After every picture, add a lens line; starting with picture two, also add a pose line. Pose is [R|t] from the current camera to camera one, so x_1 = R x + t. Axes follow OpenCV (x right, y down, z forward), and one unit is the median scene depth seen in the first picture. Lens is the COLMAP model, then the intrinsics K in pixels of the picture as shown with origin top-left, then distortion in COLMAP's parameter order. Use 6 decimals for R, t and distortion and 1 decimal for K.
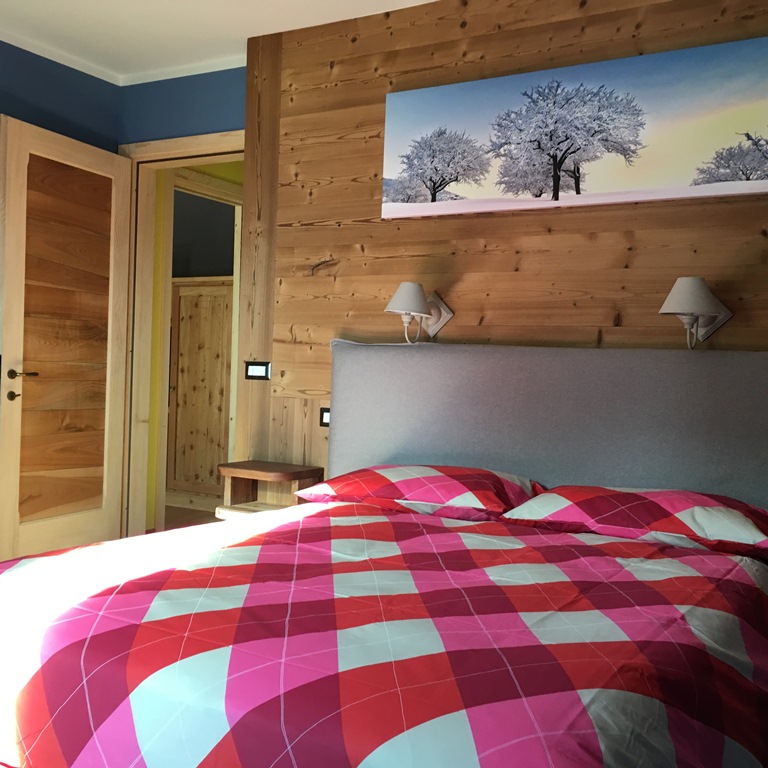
lens RADIAL K [[882.3, 0, 383.0], [0, 882.3, 387.6], [0, 0, 1]] dist [0.030924, 0.000000]
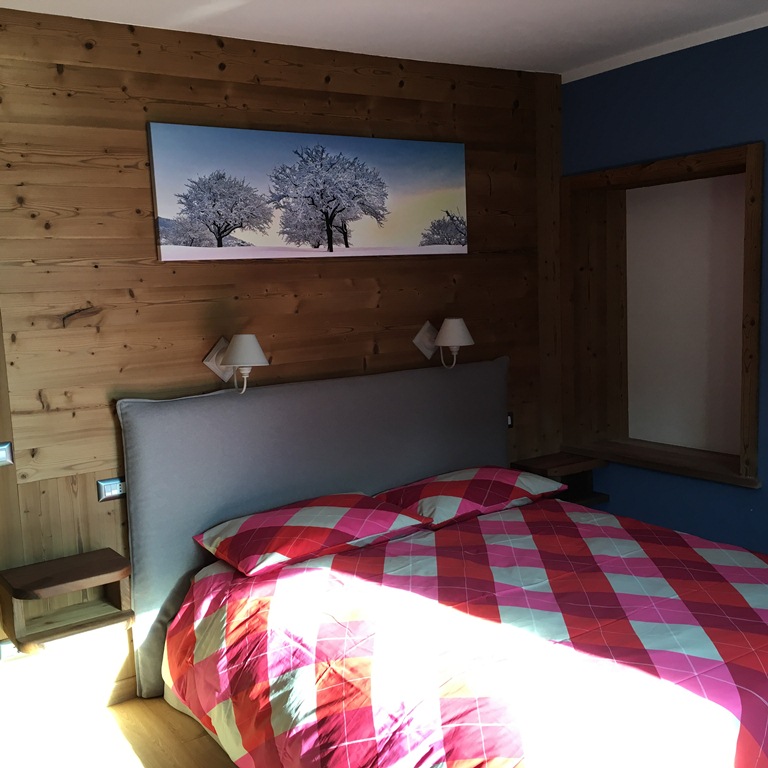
lens RADIAL K [[882.3, 0, 383.8], [0, 882.3, 380.6], [0, 0, 1]] dist [0.030924, 0.000000]
pose [[0.401581, -0.159560, 0.901817, -0.816416], [0.079006, 0.987070, 0.139463, -0.194491], [-0.912409, 0.015243, 0.408995, 0.452933]]
